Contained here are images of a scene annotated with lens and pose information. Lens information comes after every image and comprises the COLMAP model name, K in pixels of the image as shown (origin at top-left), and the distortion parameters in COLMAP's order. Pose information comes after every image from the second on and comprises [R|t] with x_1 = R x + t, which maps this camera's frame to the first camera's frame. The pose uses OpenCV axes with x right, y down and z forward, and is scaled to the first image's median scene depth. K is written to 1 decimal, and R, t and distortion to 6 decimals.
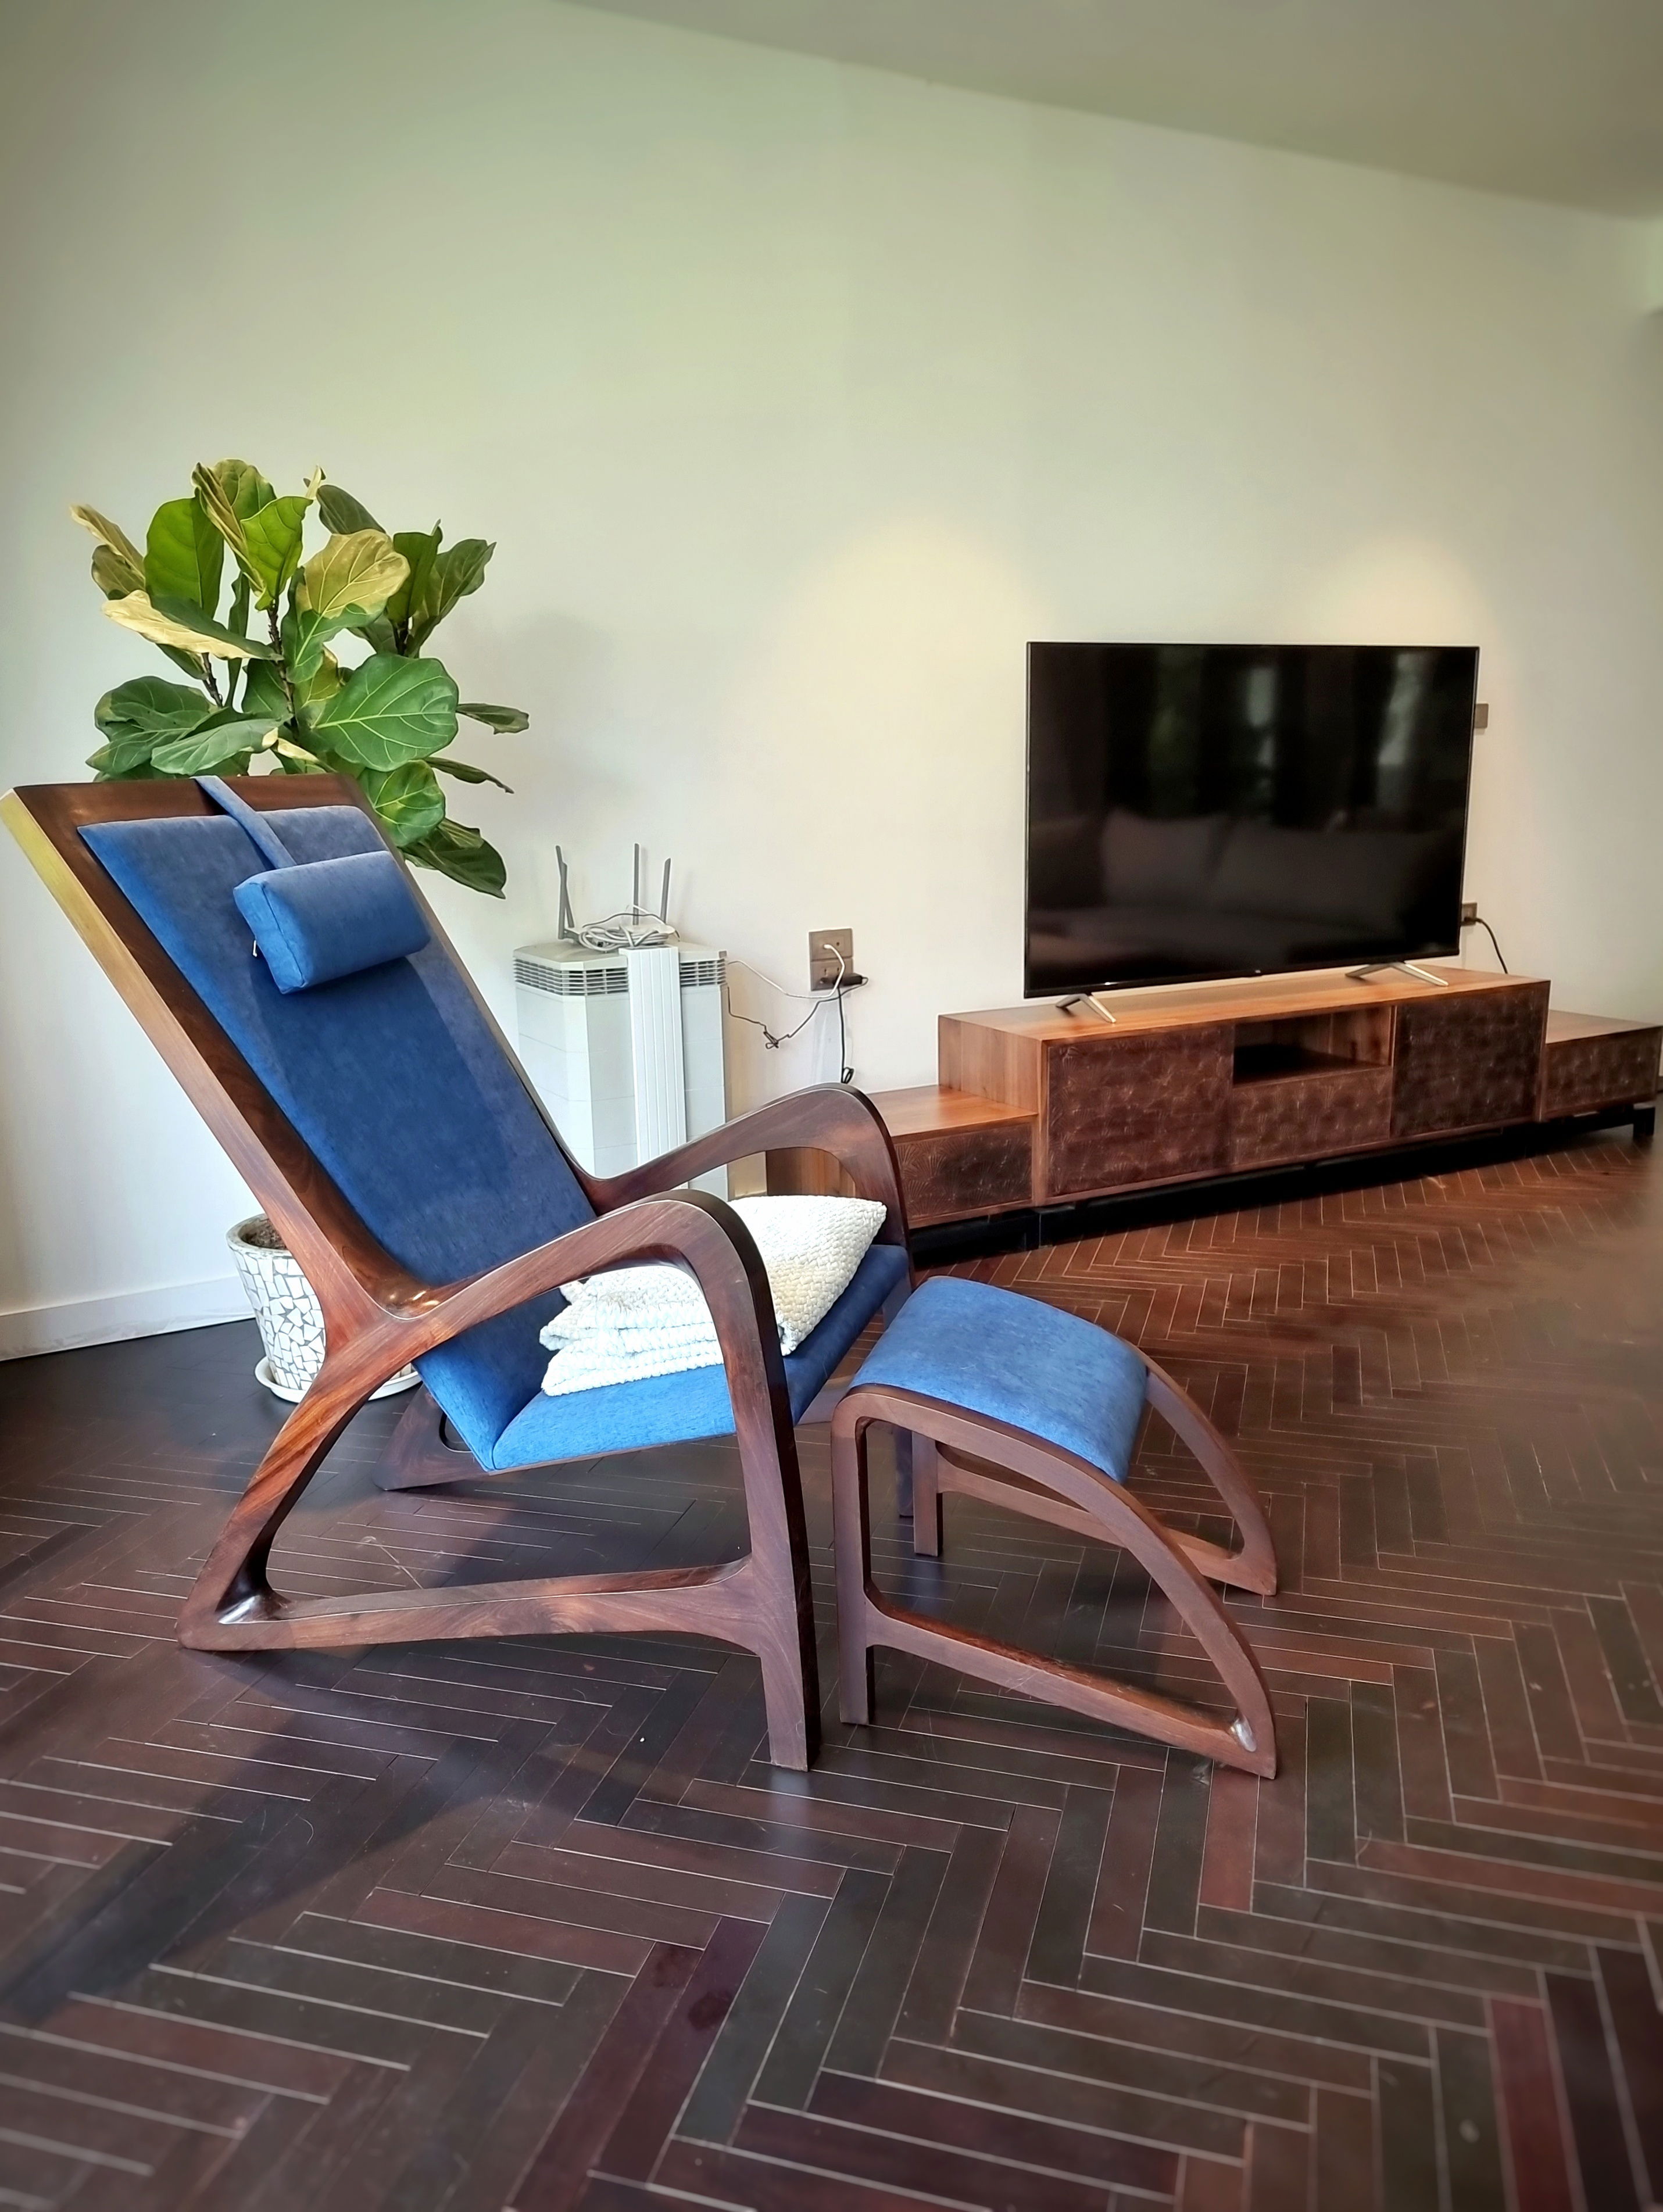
lens RADIAL K [[1607.7, 0, 831.5], [0, 1607.7, 1106.0], [0, 0, 1]] dist [0.083740, -0.001411]
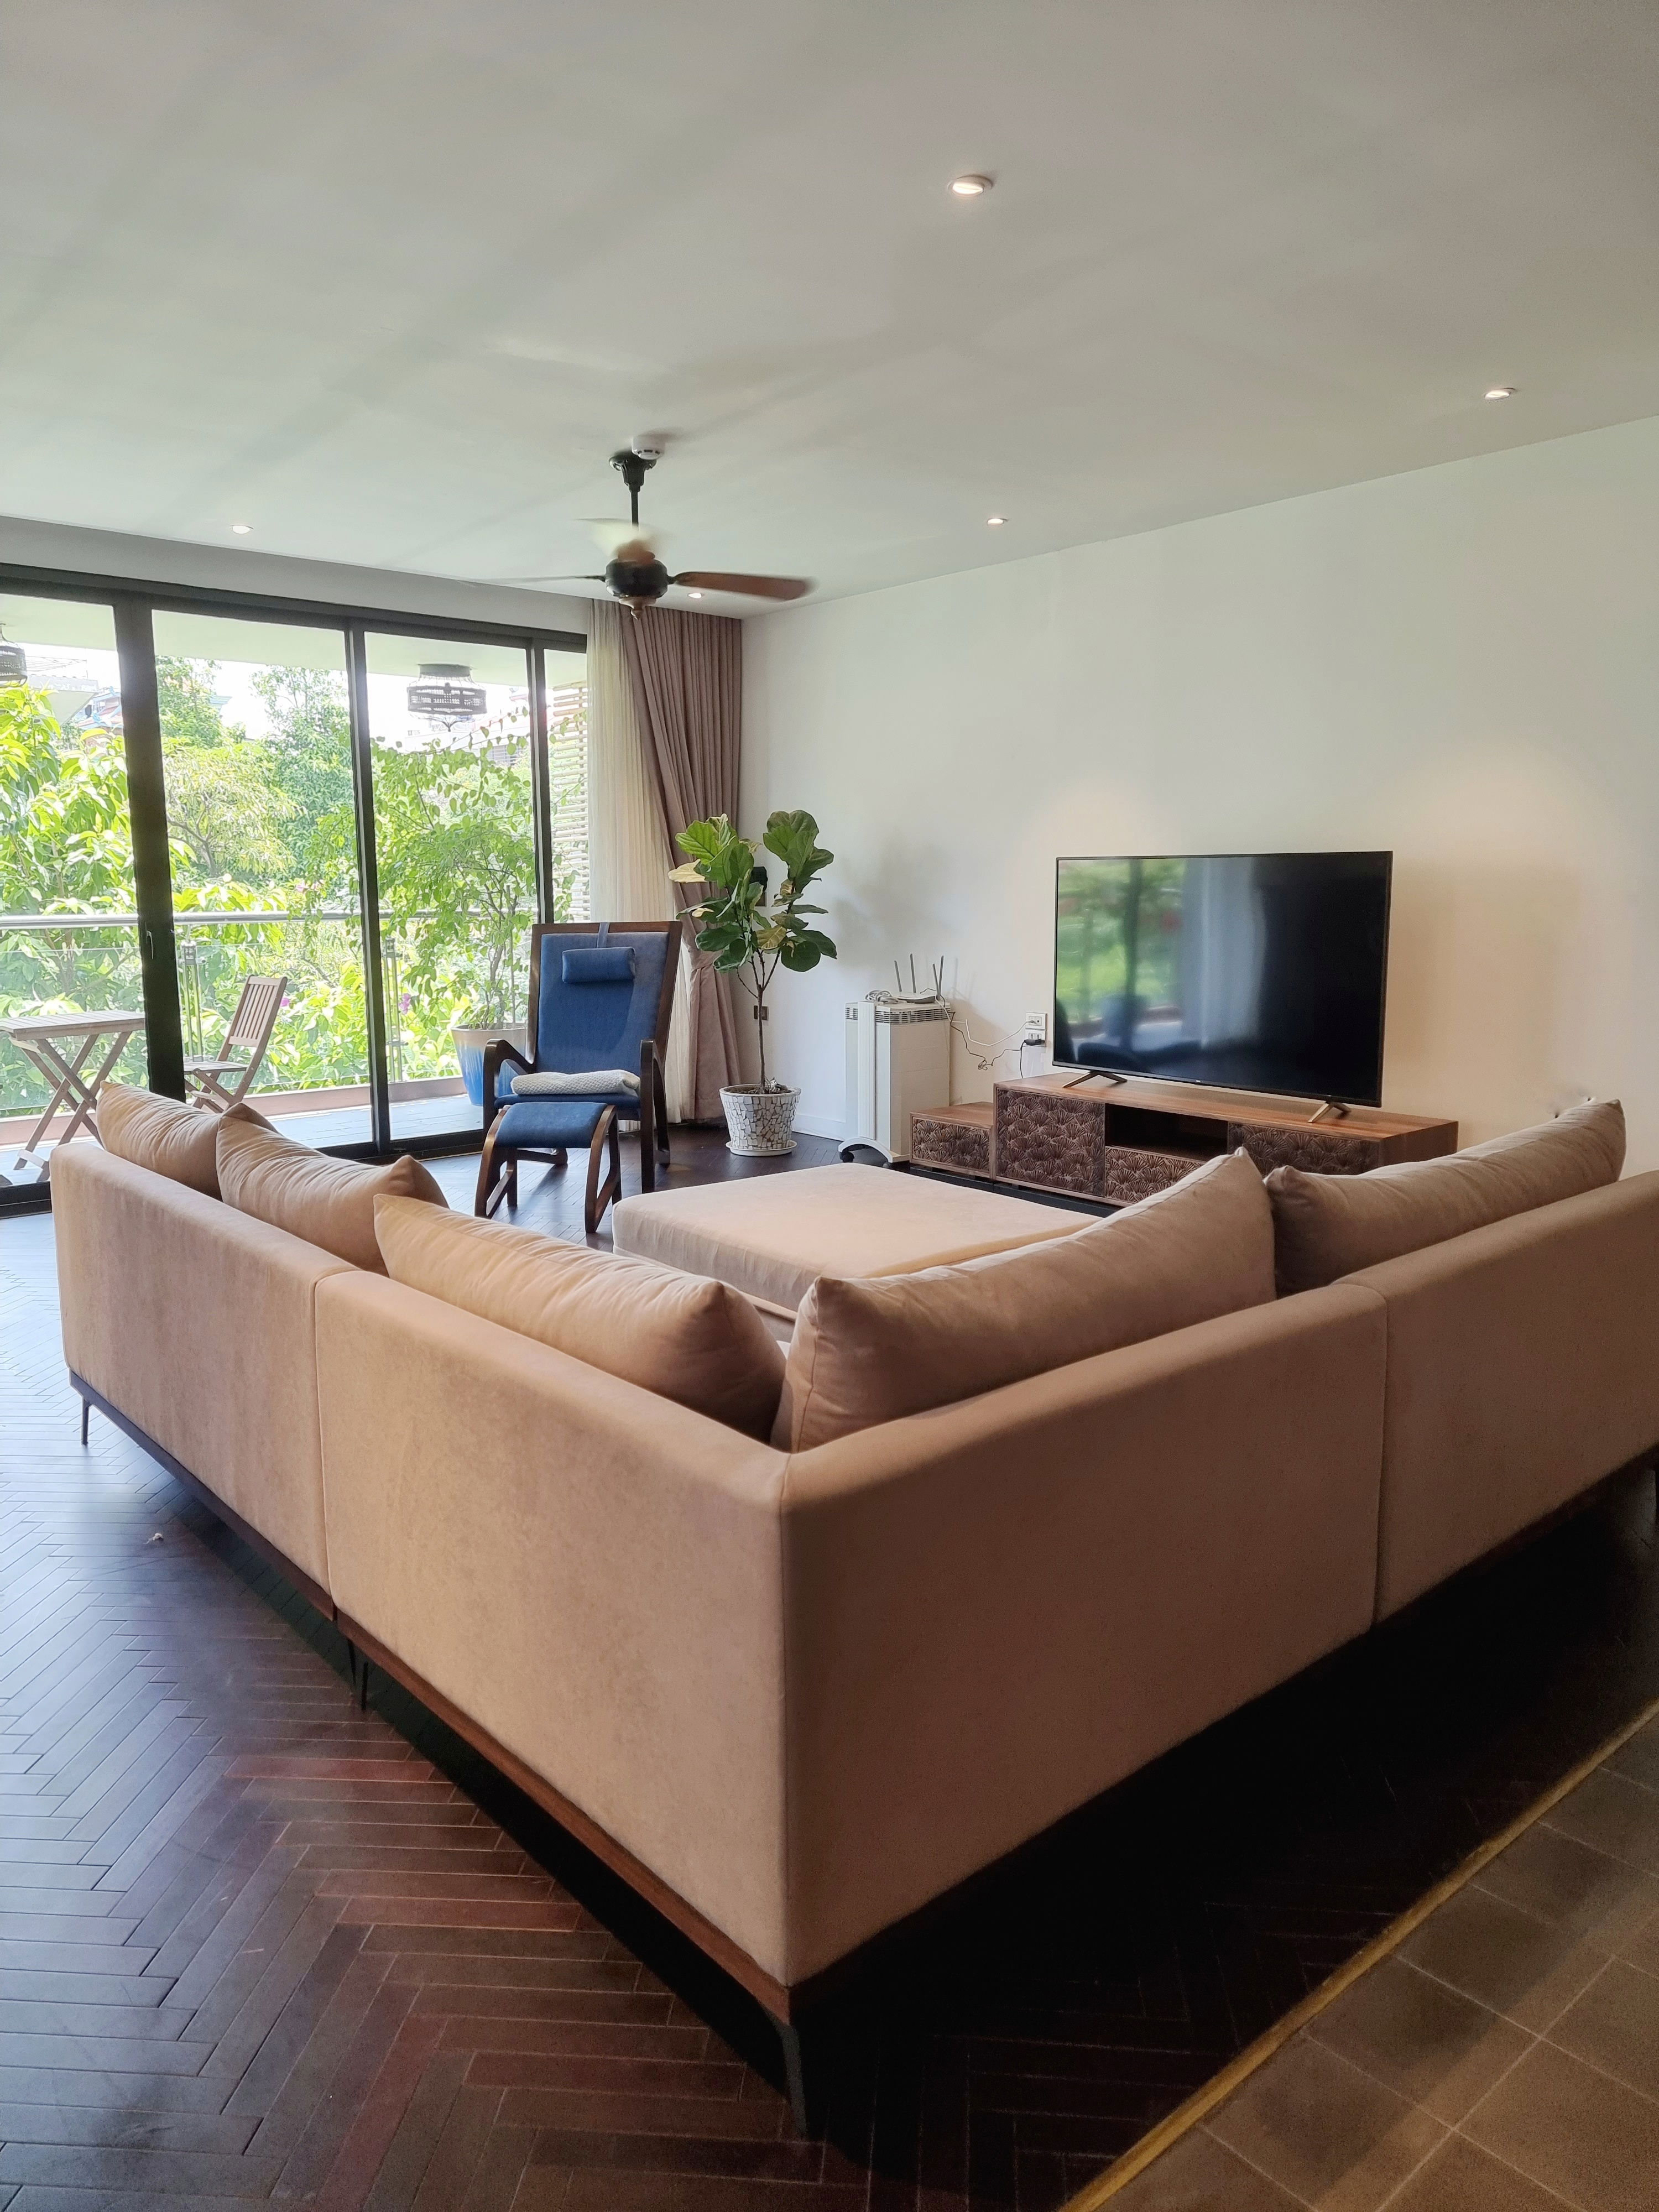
lens RADIAL K [[1518.7, 0, 824.7], [0, 1518.7, 1092.0], [0, 0, 1]] dist [0.085464, -0.065702]
pose [[0.183169, 0.159048, -0.970130, 1.655900], [-0.197137, 0.972724, 0.122252, -0.192671], [0.963113, 0.168856, 0.209527, 0.468850]]
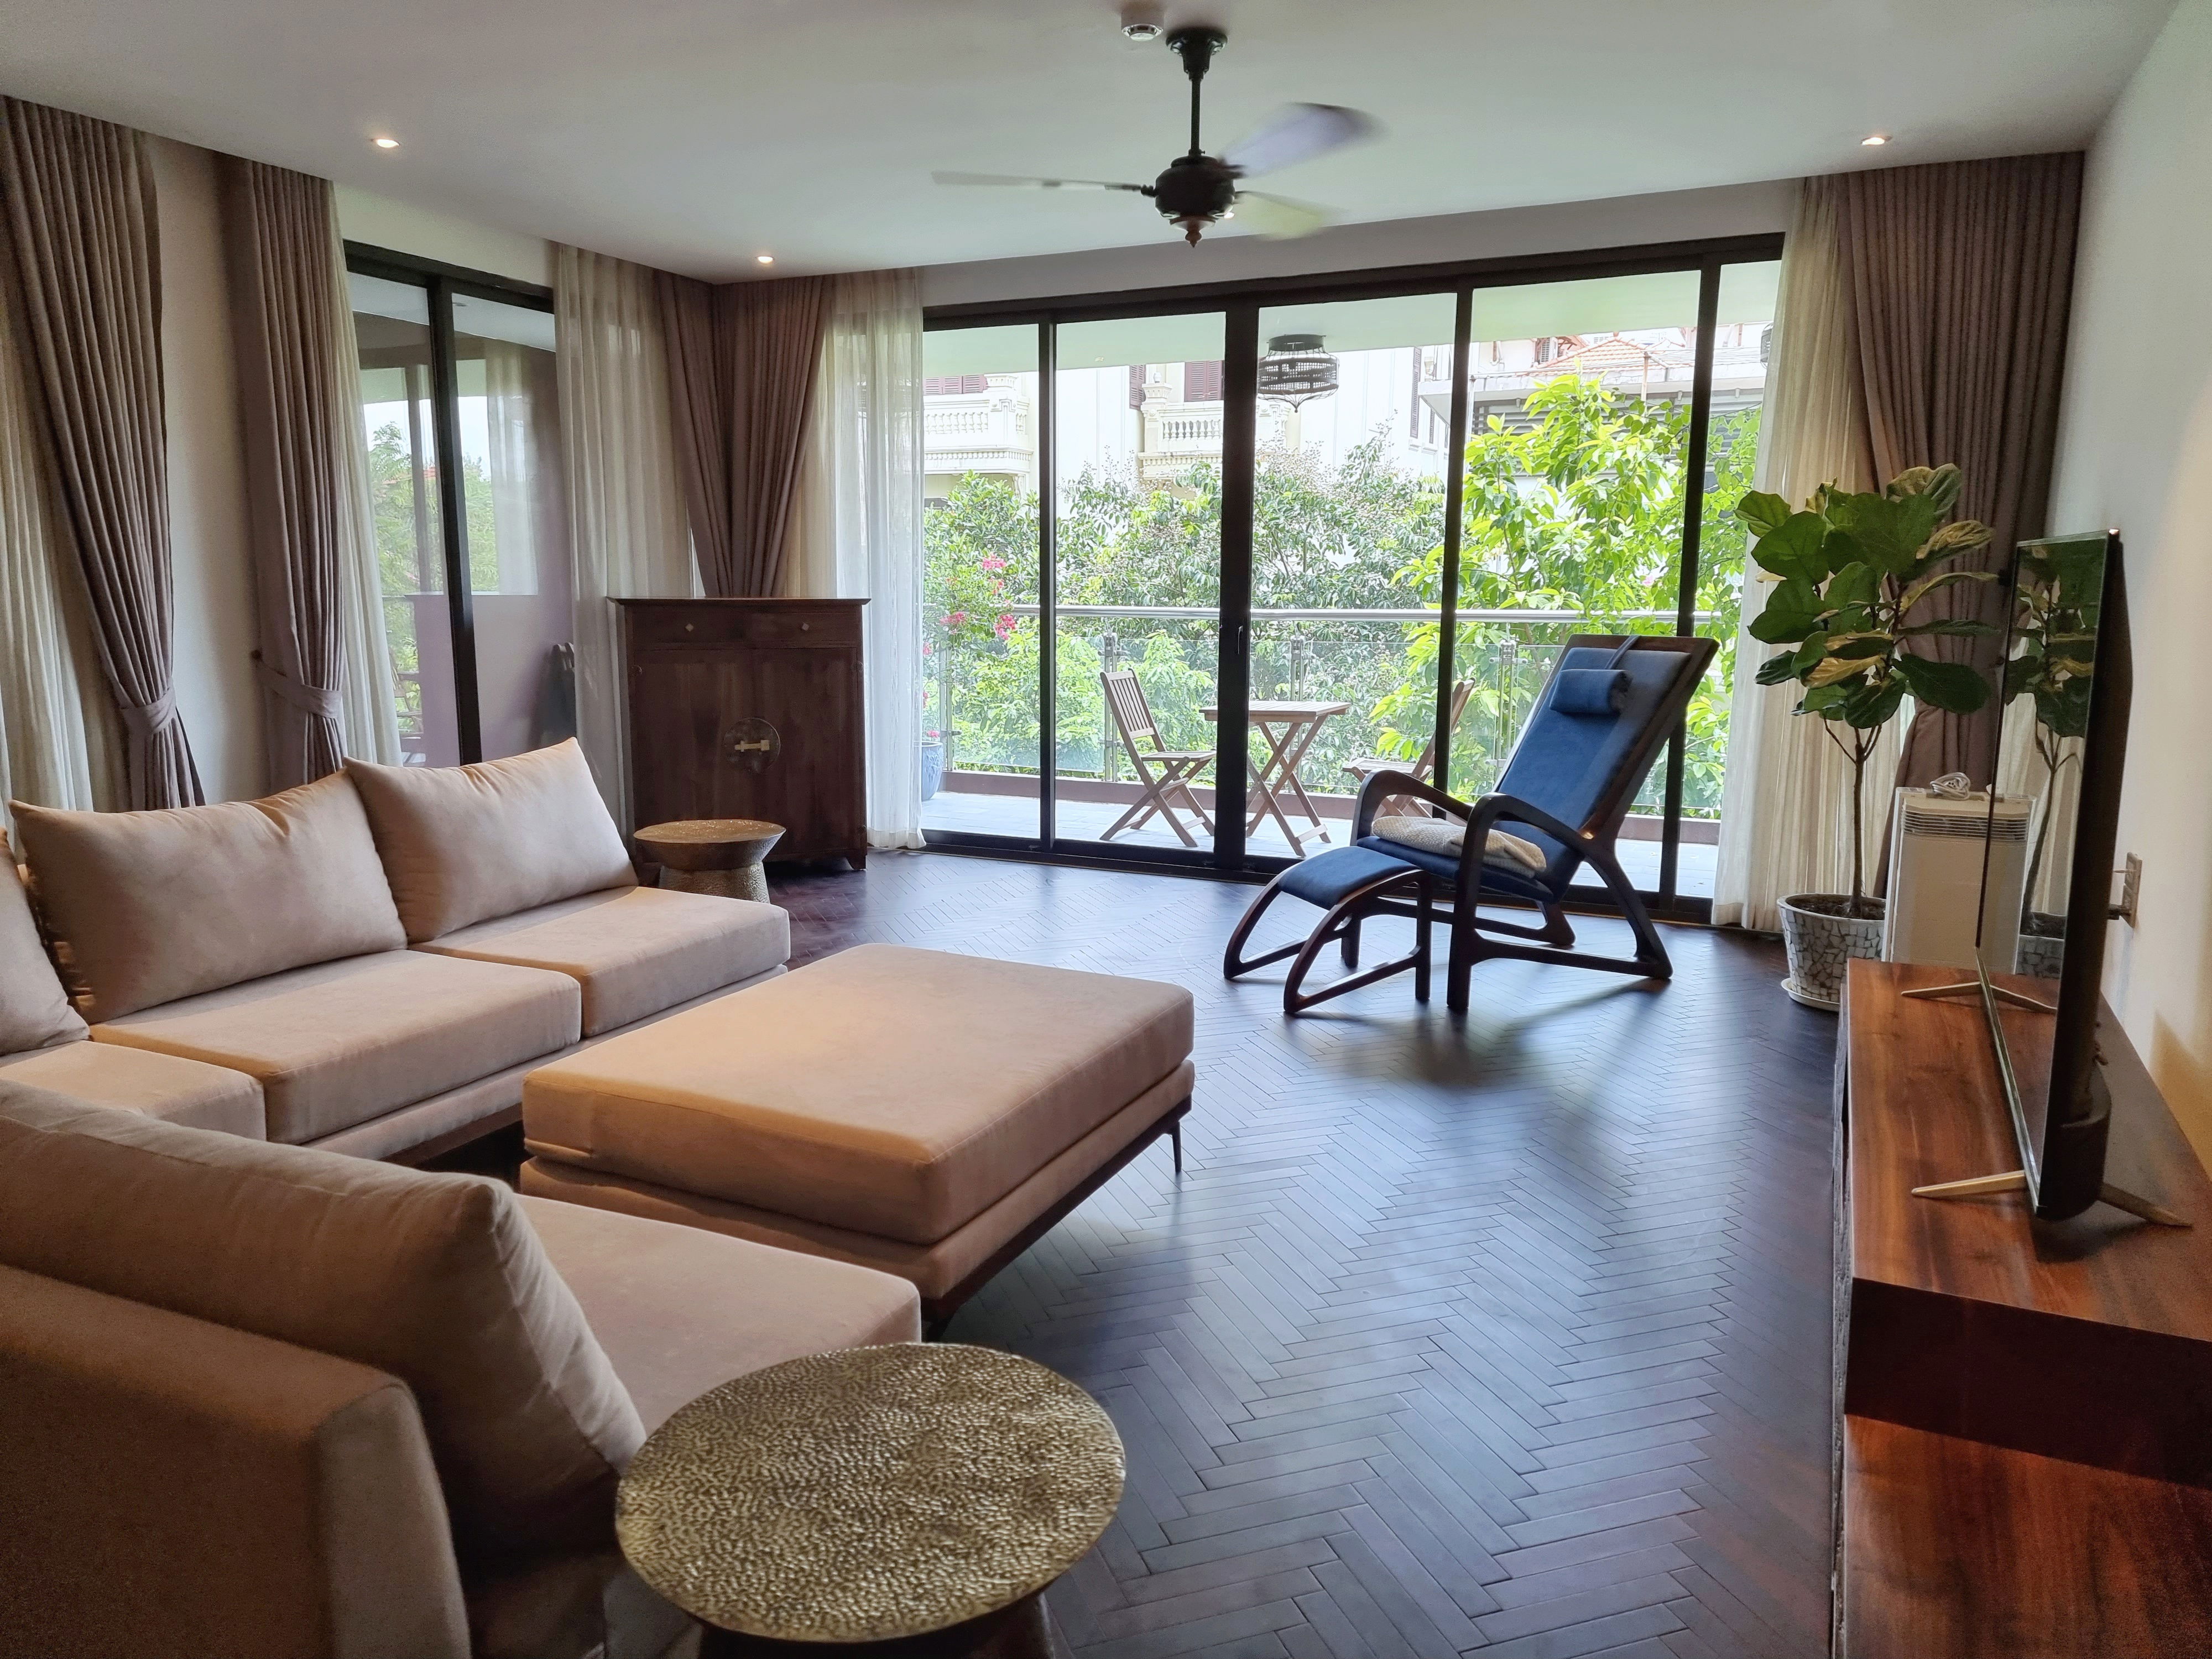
lens RADIAL K [[1518.7, 0, 1106.0], [0, 1518.7, 829.5], [0, 0, 1]] dist [0.085464, -0.065702]
pose [[-0.819345, 0.116965, -0.561243, 0.968553], [-0.101396, 0.933969, 0.342667, -0.376311], [0.564263, 0.337670, -0.753383, 1.388796]]
